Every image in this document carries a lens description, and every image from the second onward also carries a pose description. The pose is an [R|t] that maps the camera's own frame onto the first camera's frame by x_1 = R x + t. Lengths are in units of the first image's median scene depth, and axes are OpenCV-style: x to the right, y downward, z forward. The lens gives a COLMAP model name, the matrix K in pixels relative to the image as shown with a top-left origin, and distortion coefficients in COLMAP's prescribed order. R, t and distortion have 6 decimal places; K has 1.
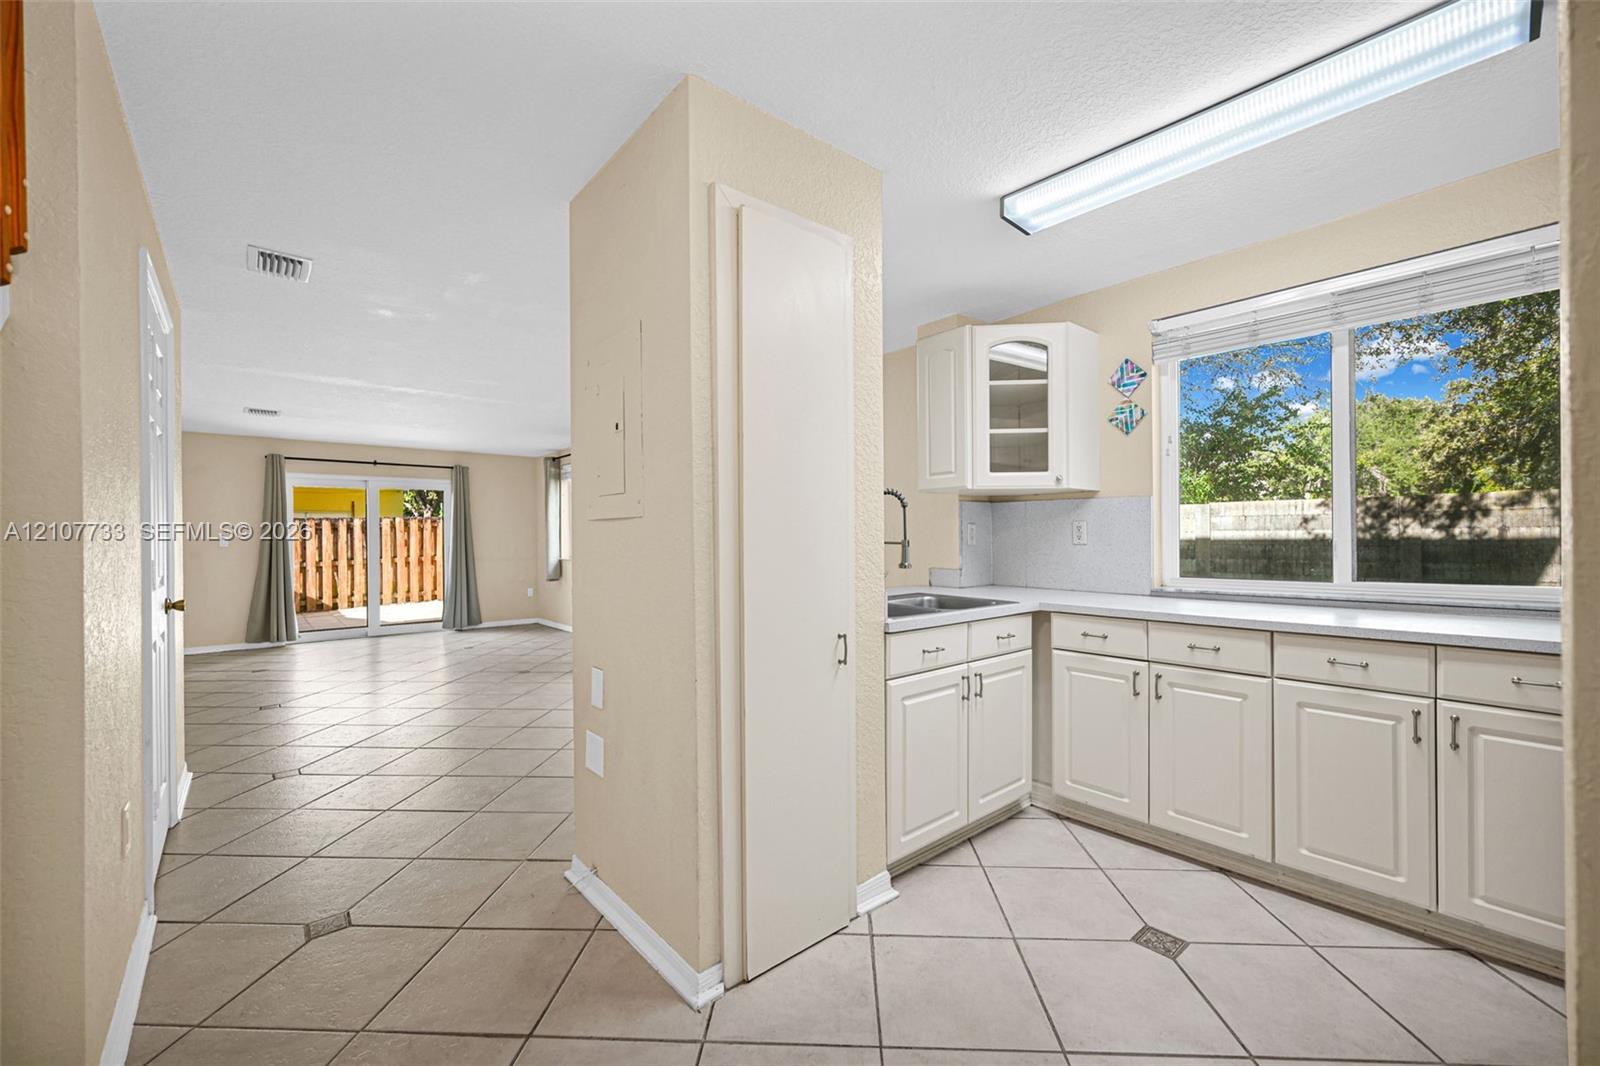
lens RADIAL K [[649.5, 0, 795.1], [0, 649.5, 534.0], [0, 0, 1]] dist [-0.003129, -0.000429]
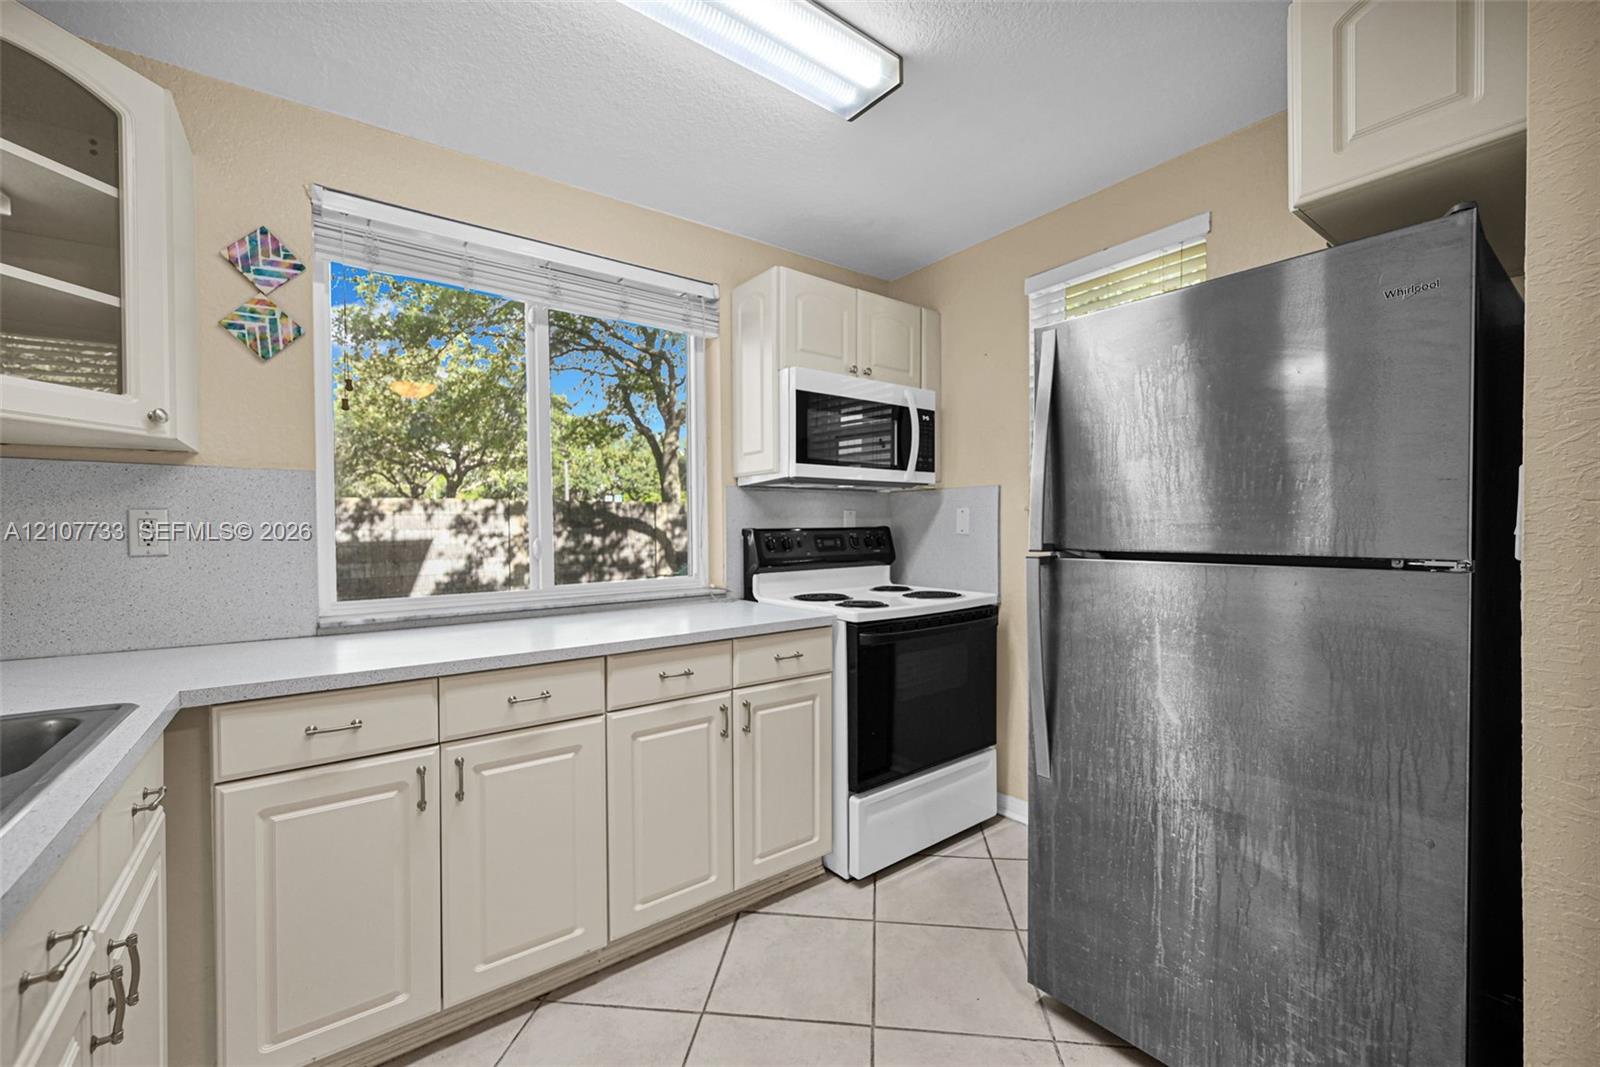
lens RADIAL K [[649.5, 0, 801.7], [0, 649.5, 537.7], [0, 0, 1]] dist [-0.003129, -0.000429]
pose [[0.047318, -0.004649, 0.998869, -0.033670], [0.005131, 0.999977, 0.004411, 0.002228], [-0.998867, 0.004916, 0.047341, 0.500949]]
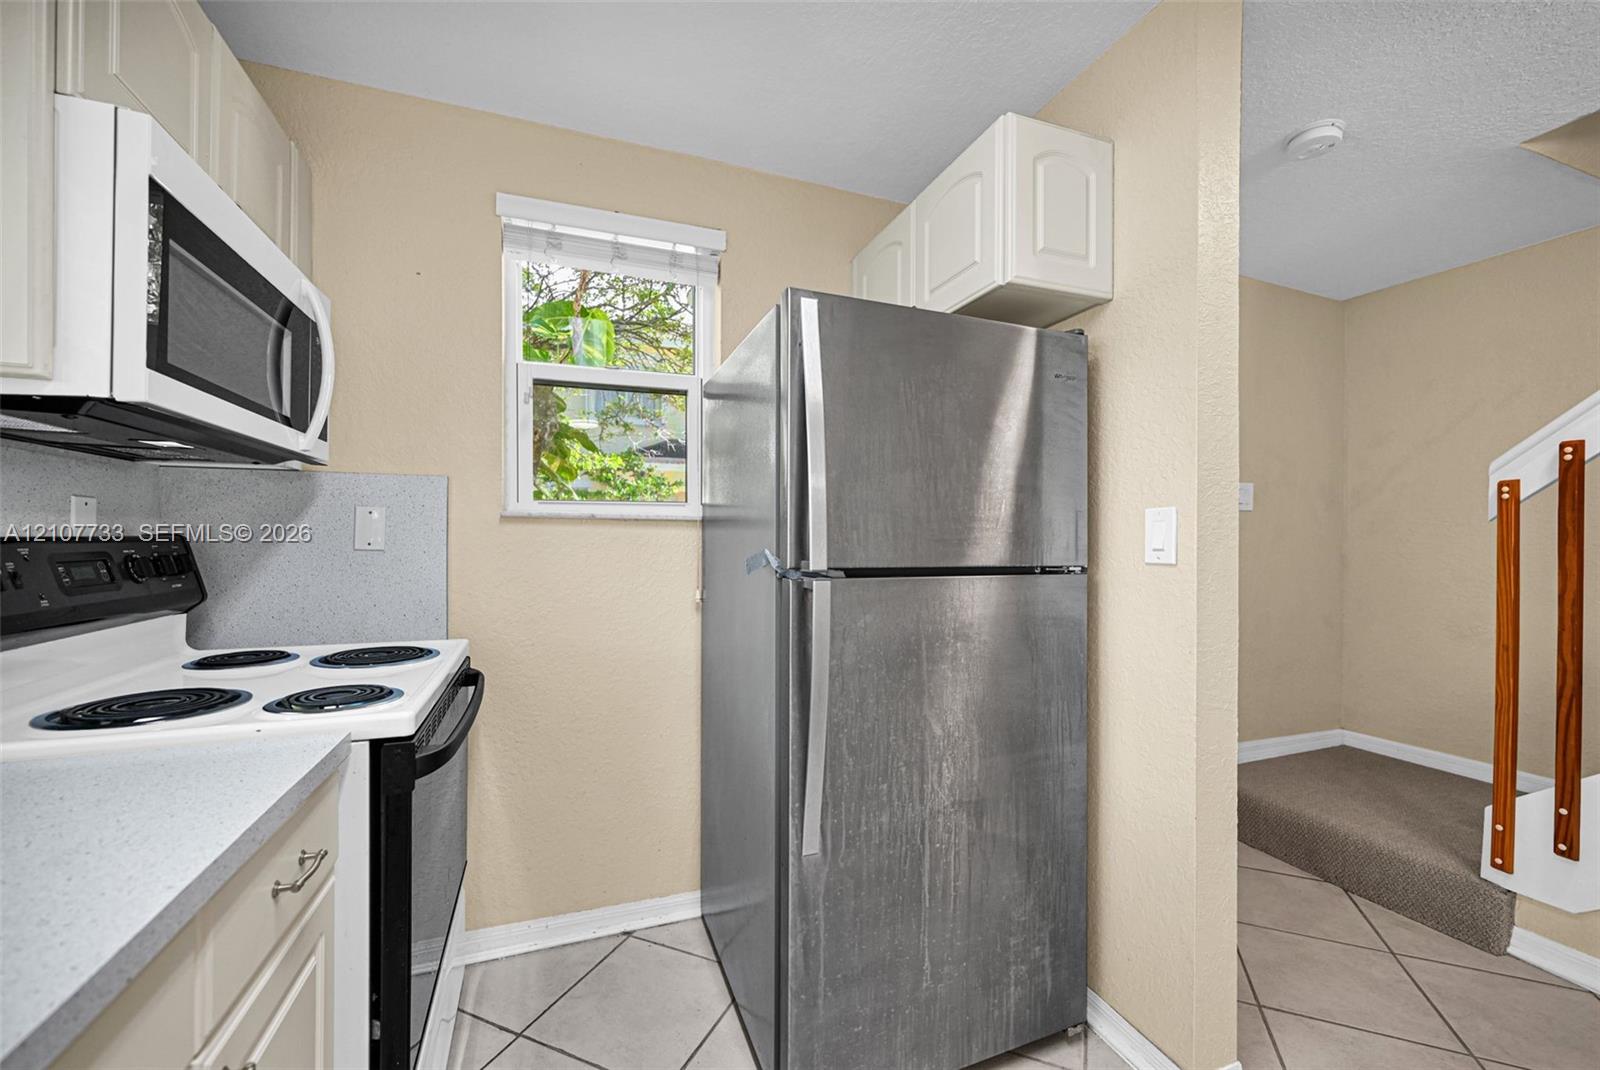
lens RADIAL K [[649.5, 0, 808.1], [0, 649.5, 541.6], [0, 0, 1]] dist [-0.003129, -0.000429]
pose [[-0.945959, 0.005442, 0.324241, 0.349898], [0.005215, 0.999985, -0.001567, -0.001848], [-0.324245, 0.000209, -0.945973, 0.719489]]
